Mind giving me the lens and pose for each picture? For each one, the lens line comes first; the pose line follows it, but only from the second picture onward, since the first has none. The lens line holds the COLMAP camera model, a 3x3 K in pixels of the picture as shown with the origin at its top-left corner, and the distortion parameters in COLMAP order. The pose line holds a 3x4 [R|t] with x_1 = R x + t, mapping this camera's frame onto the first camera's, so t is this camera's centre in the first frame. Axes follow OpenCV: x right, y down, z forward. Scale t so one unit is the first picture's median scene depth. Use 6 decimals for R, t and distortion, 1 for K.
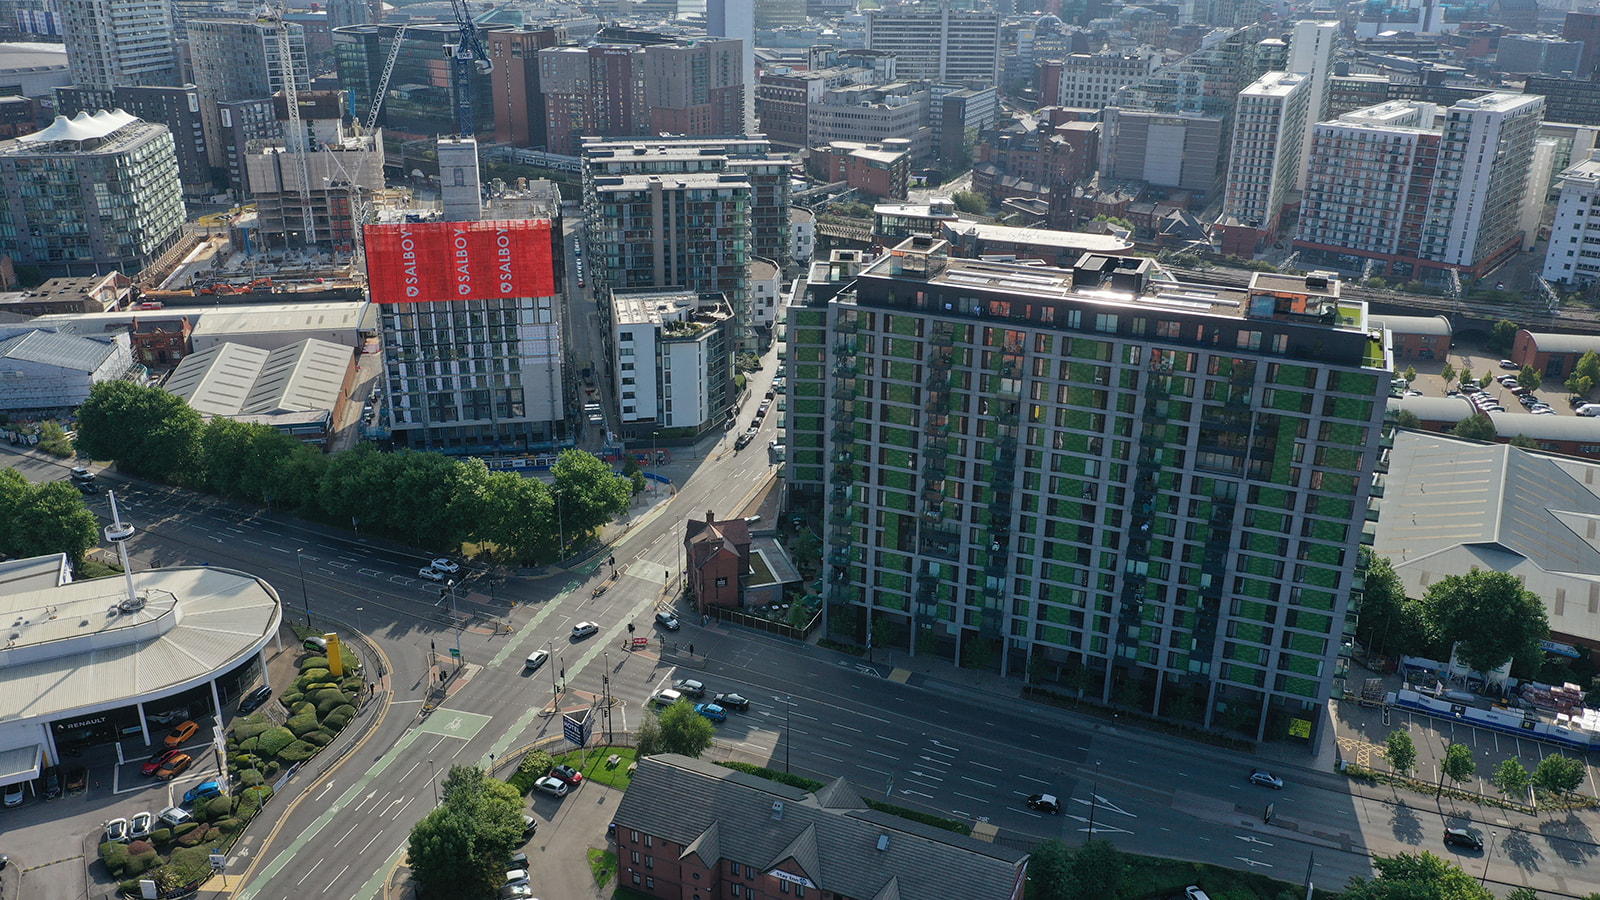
lens RADIAL K [[1258.0, 0, 794.7], [0, 1258.0, 431.5], [0, 0, 1]] dist [-0.009093, 0.004221]
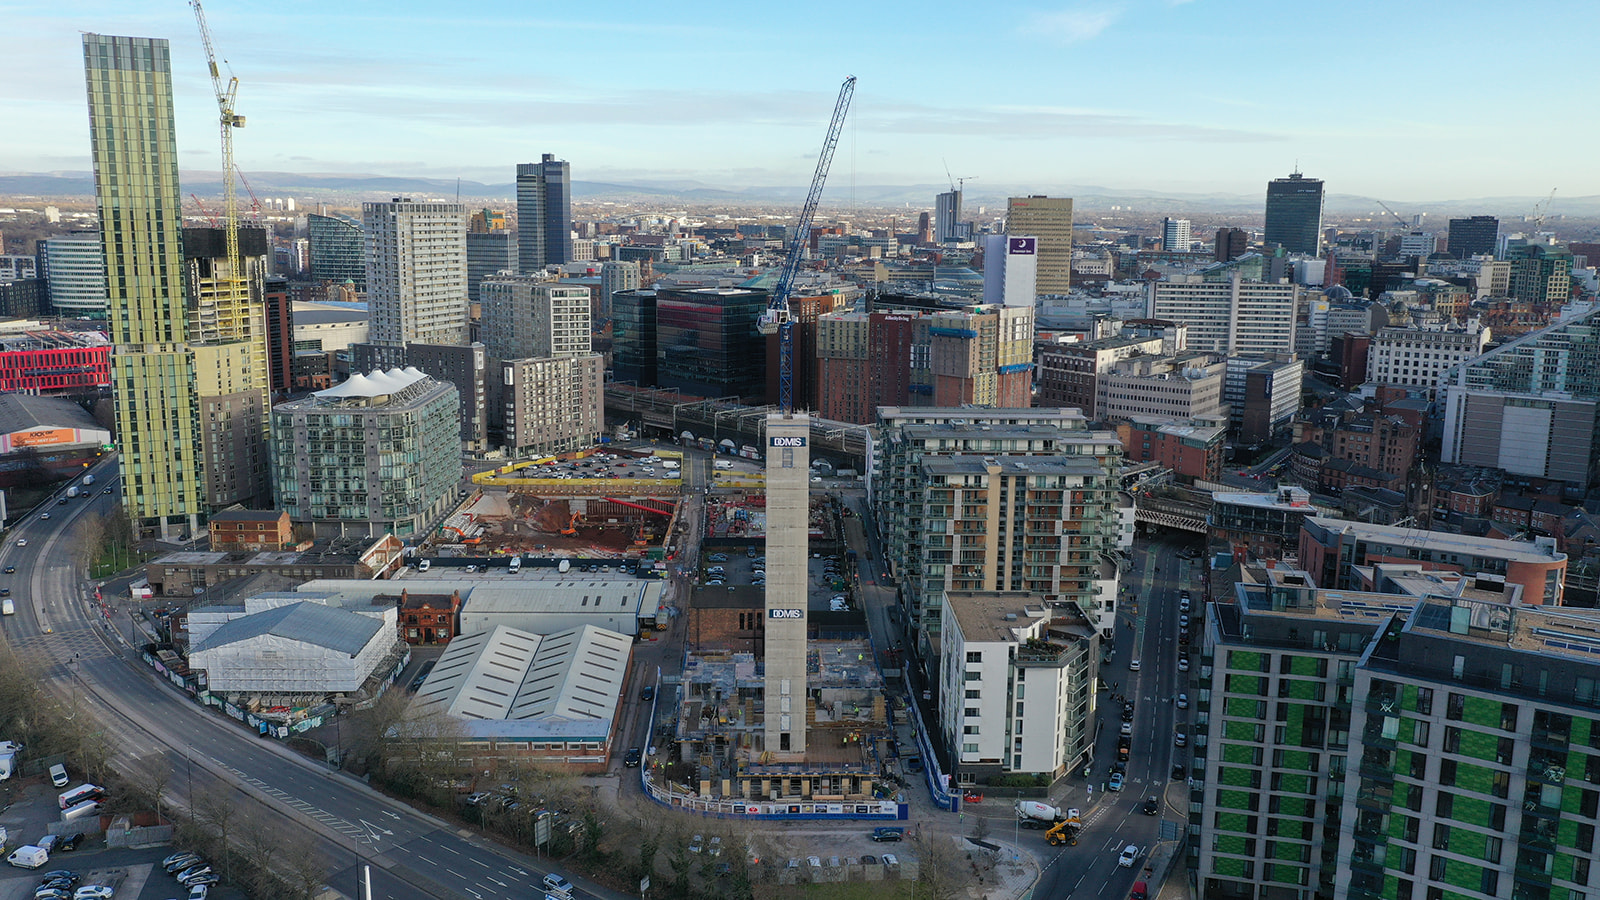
lens RADIAL K [[1258.0, 0, 794.7], [0, 1258.0, 431.5], [0, 0, 1]] dist [-0.009093, 0.004221]
pose [[0.984340, 0.029213, -0.173843, -0.091448], [-0.063772, 0.978391, -0.196685, -0.041992], [0.164340, 0.204691, 0.964932, 0.141547]]
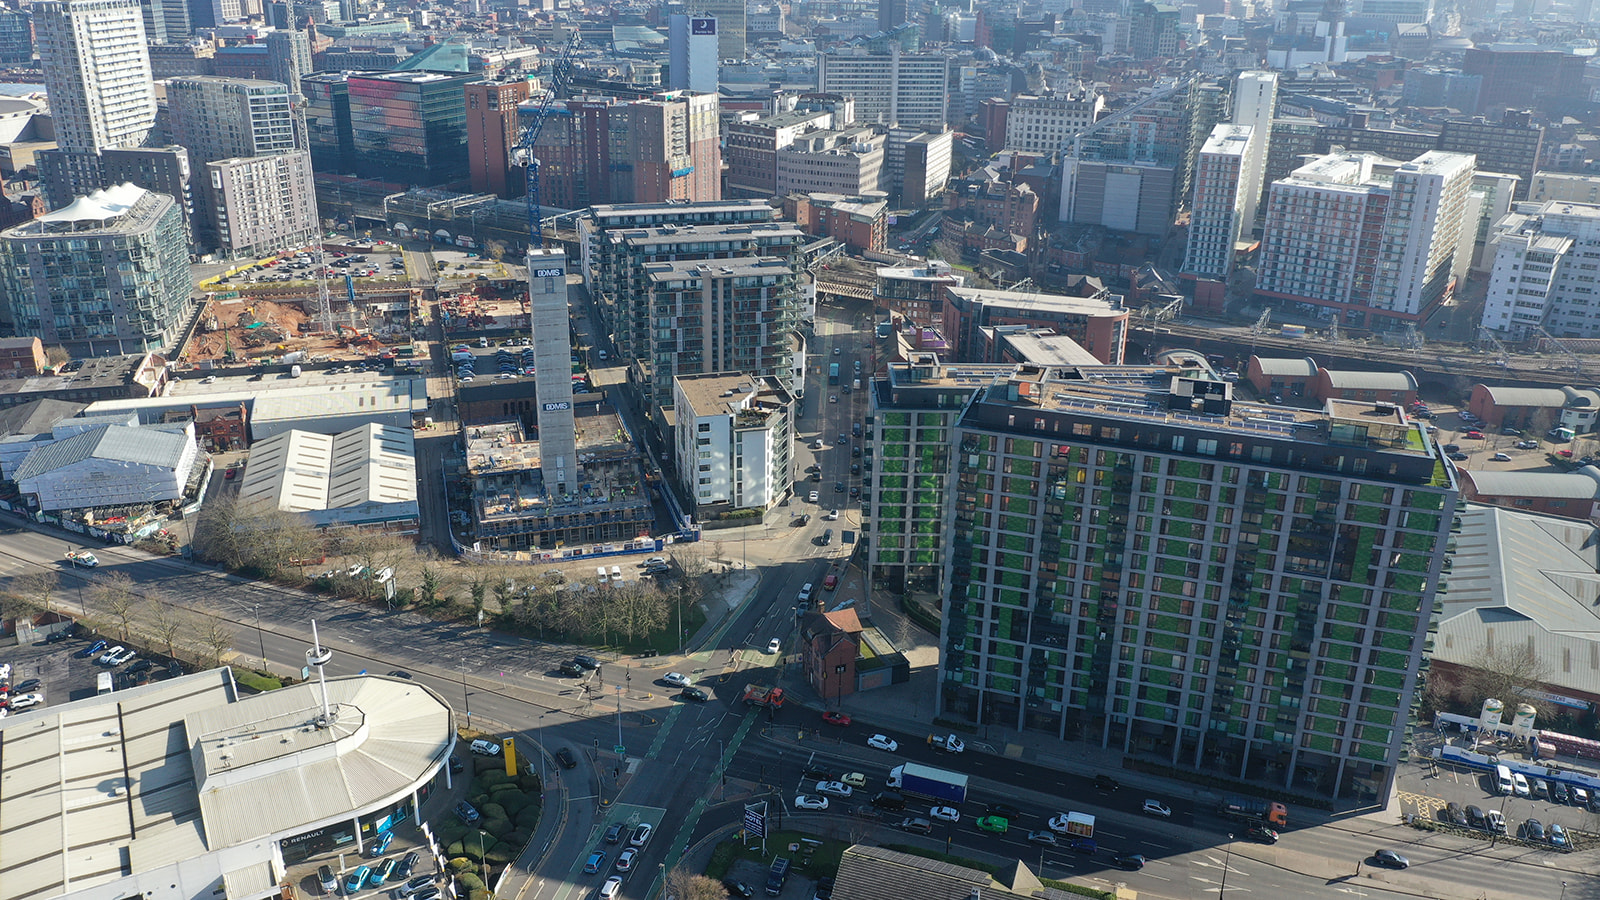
lens RADIAL K [[1258.0, 0, 794.7], [0, 1258.0, 431.5], [0, 0, 1]] dist [-0.009093, 0.004221]
pose [[0.996979, -0.024848, 0.073588, -0.111911], [0.024960, 0.999688, -0.000605, -0.057150], [-0.073550, 0.002440, 0.997289, -0.064262]]
